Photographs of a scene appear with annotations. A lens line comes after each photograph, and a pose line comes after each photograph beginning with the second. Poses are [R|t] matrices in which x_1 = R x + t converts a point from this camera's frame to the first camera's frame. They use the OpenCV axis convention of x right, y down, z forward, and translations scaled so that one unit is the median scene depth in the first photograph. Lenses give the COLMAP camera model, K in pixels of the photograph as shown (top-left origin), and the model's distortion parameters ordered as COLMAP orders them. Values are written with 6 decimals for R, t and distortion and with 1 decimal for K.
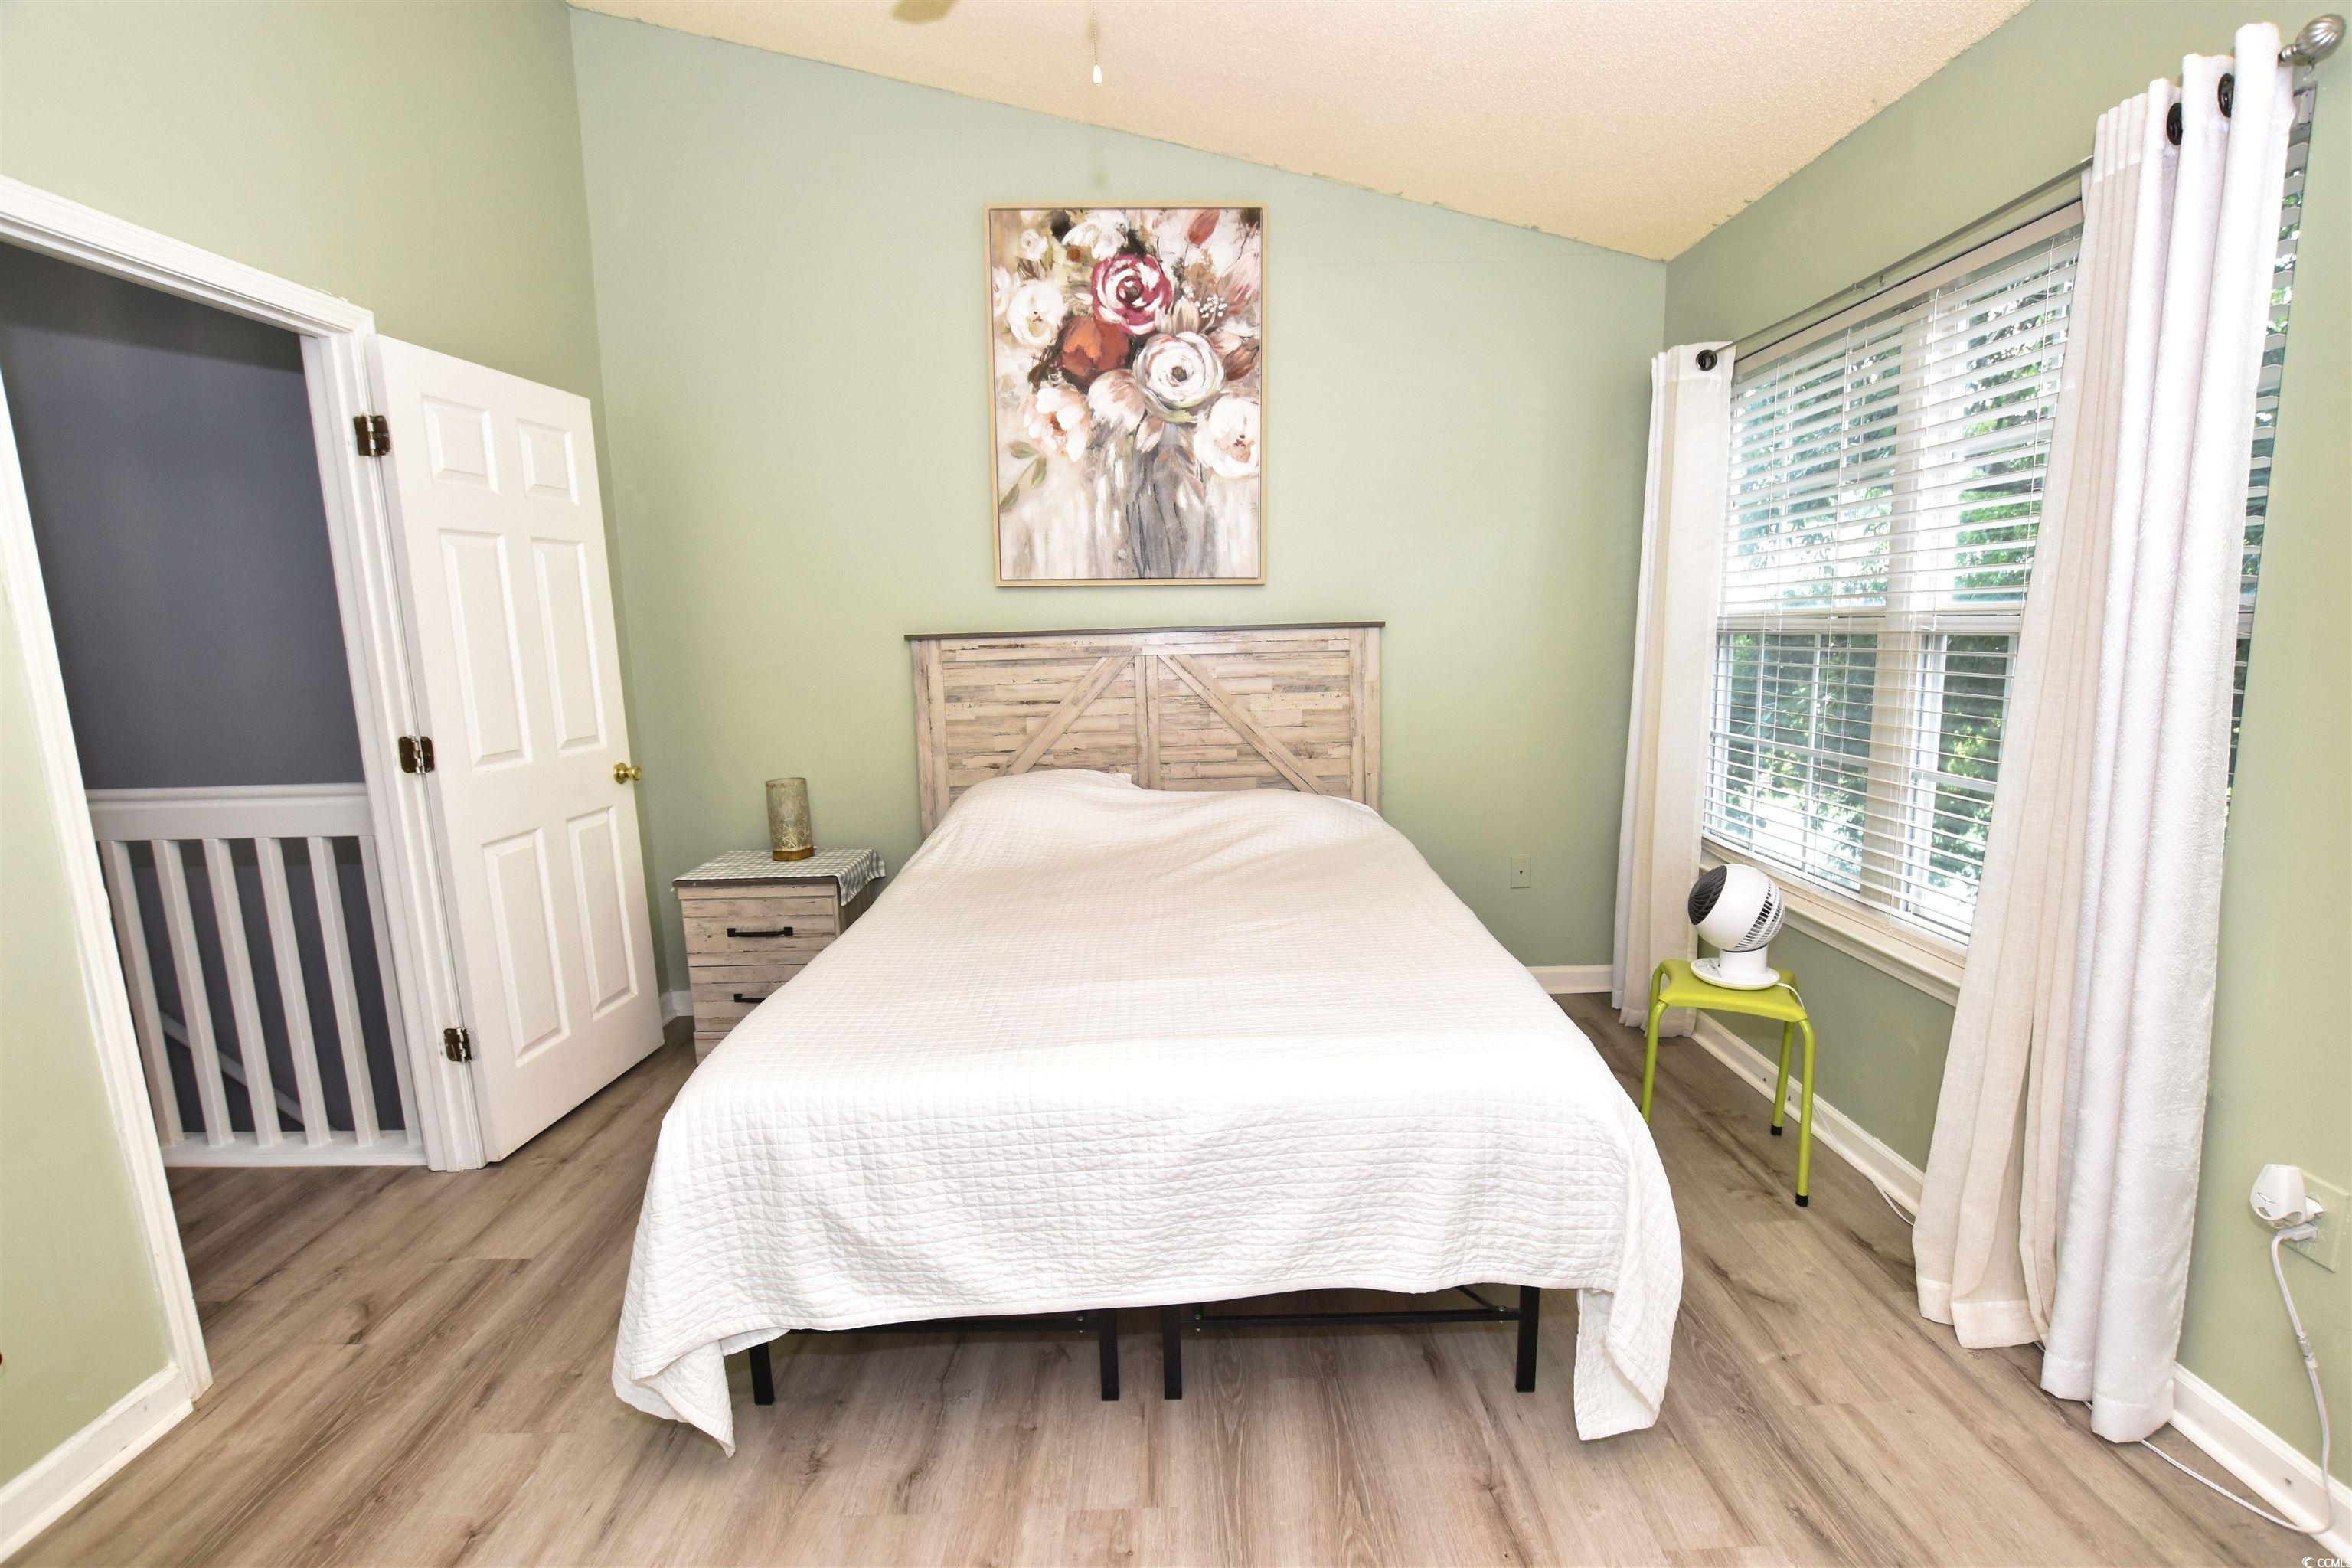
lens RADIAL K [[1033.7, 0, 1182.2], [0, 1033.7, 798.3], [0, 0, 1]] dist [-0.037402, 0.005972]
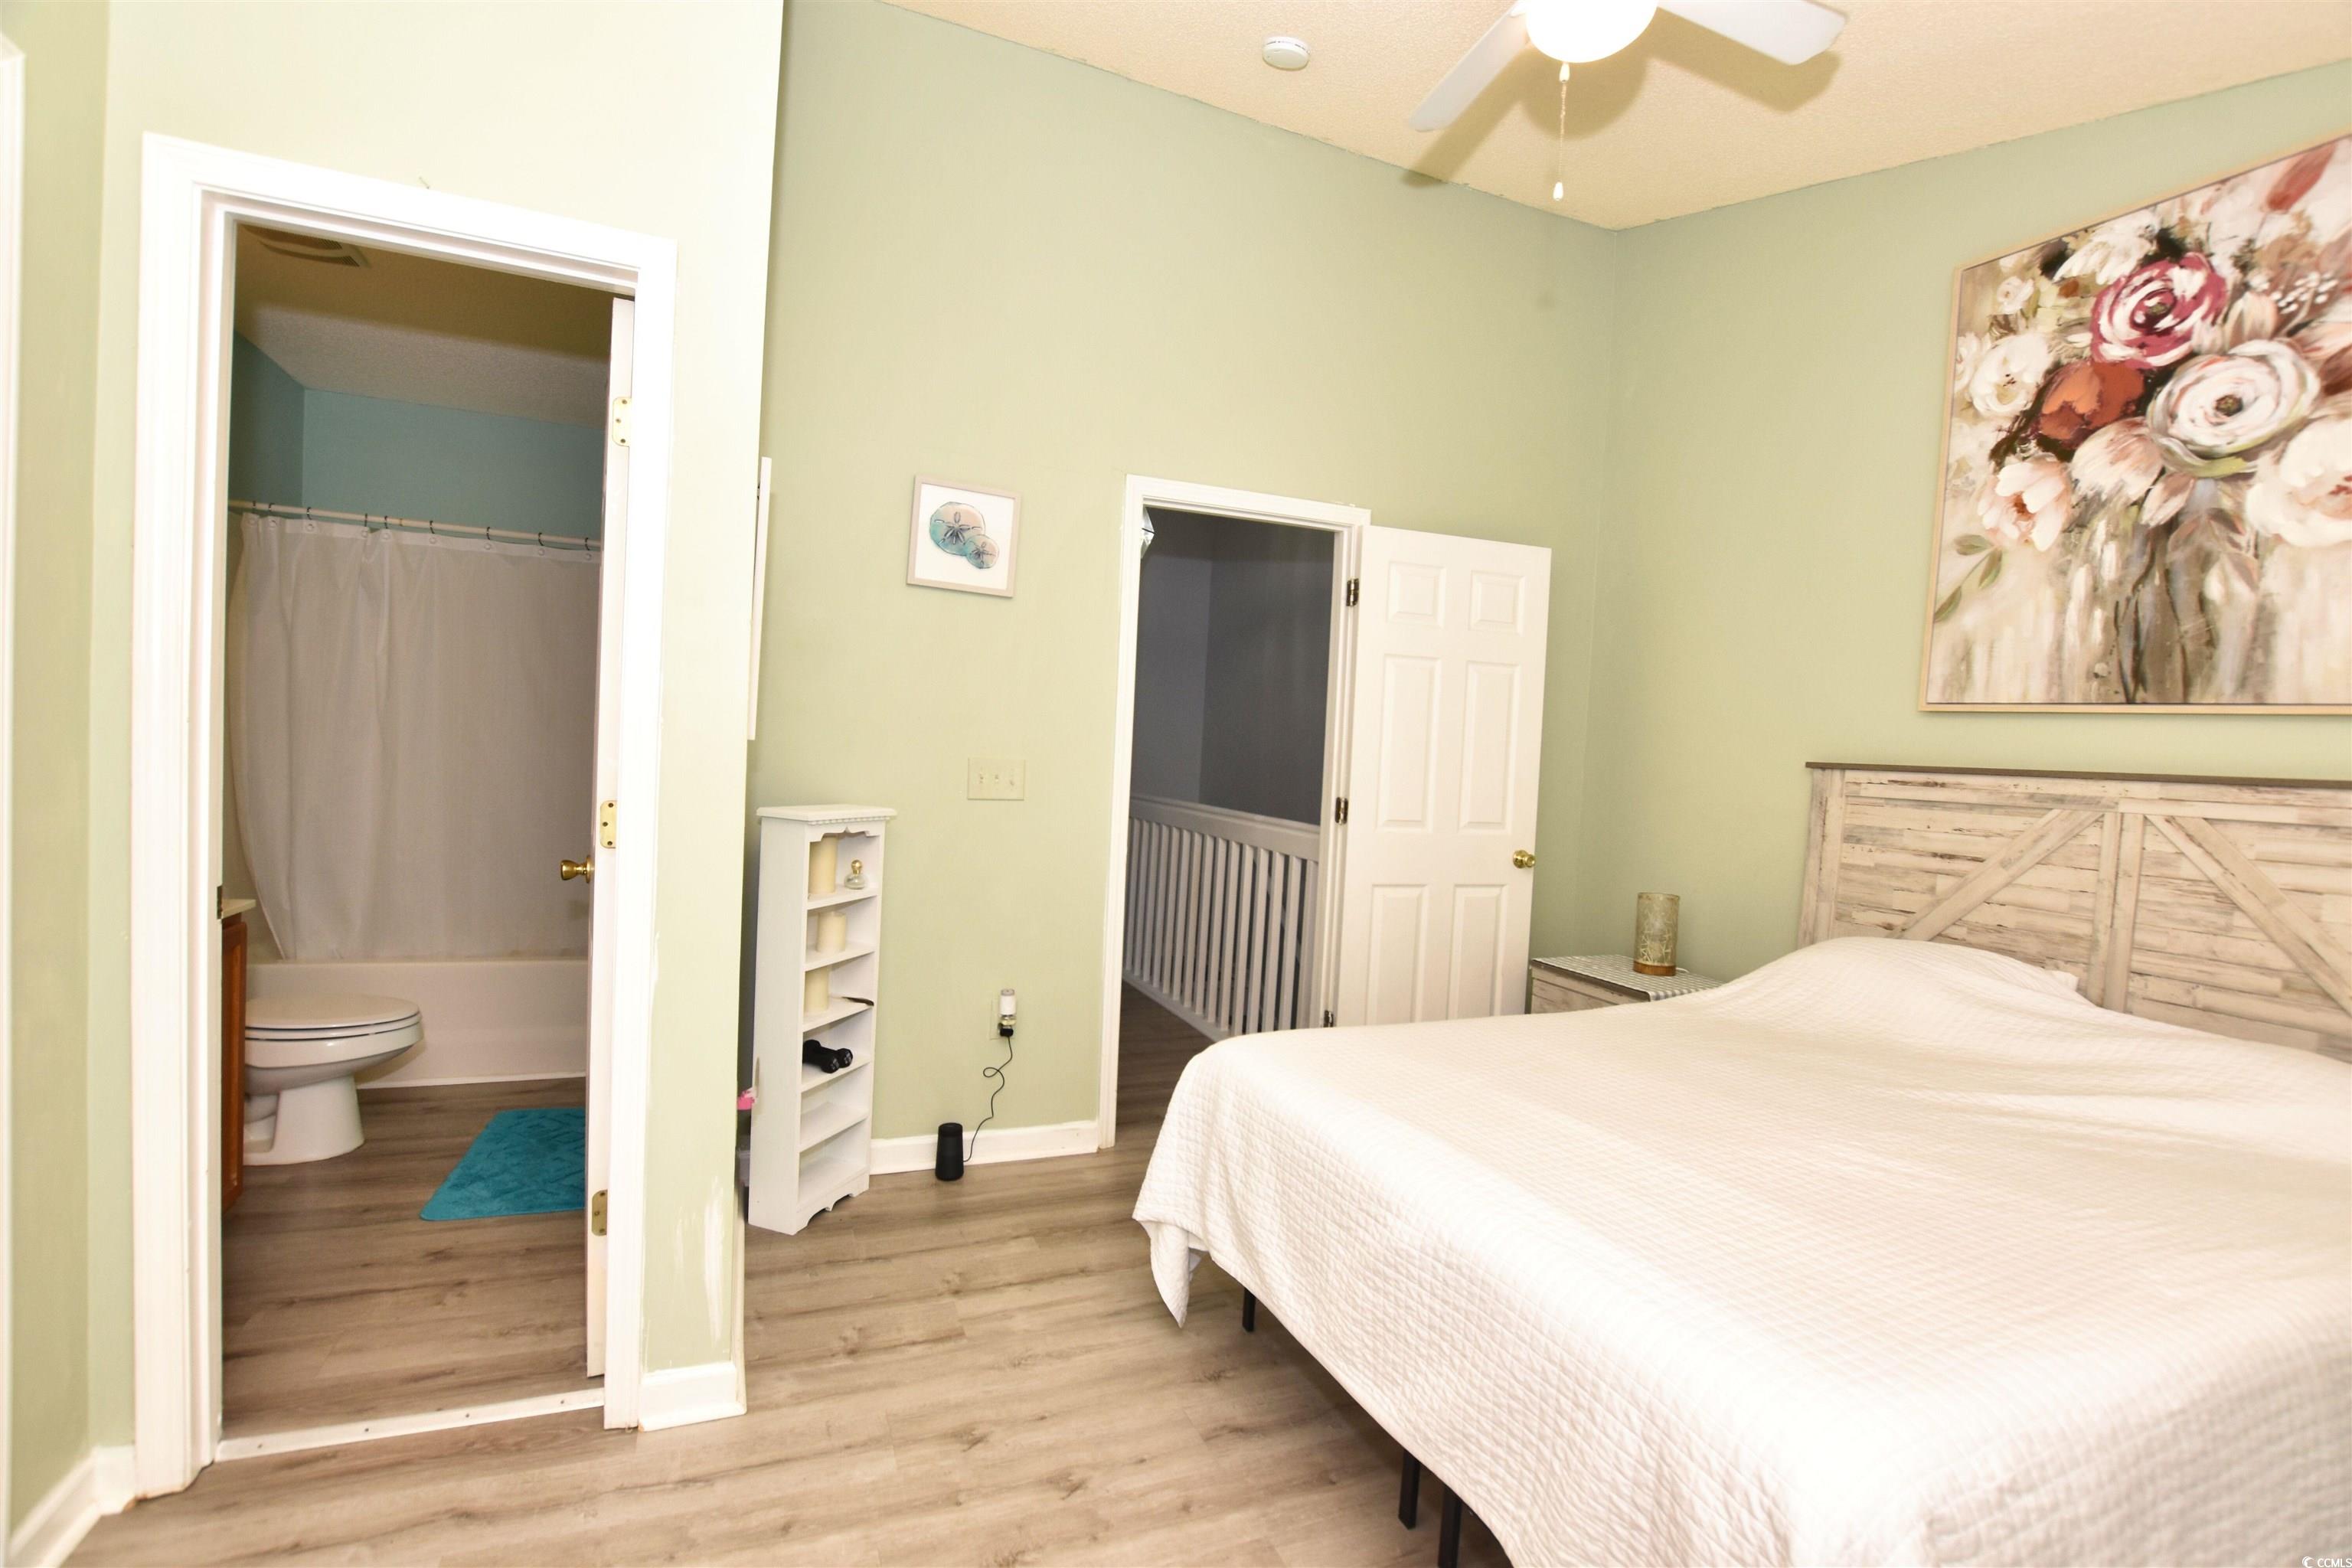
lens RADIAL K [[1033.7, 0, 1182.2], [0, 1033.7, 798.3], [0, 0, 1]] dist [-0.037402, 0.005972]
pose [[0.375744, 0.090187, -0.922324, 0.363831], [-0.215953, 0.976375, 0.007495, -0.016684], [0.901210, 0.196363, 0.386344, 0.175954]]
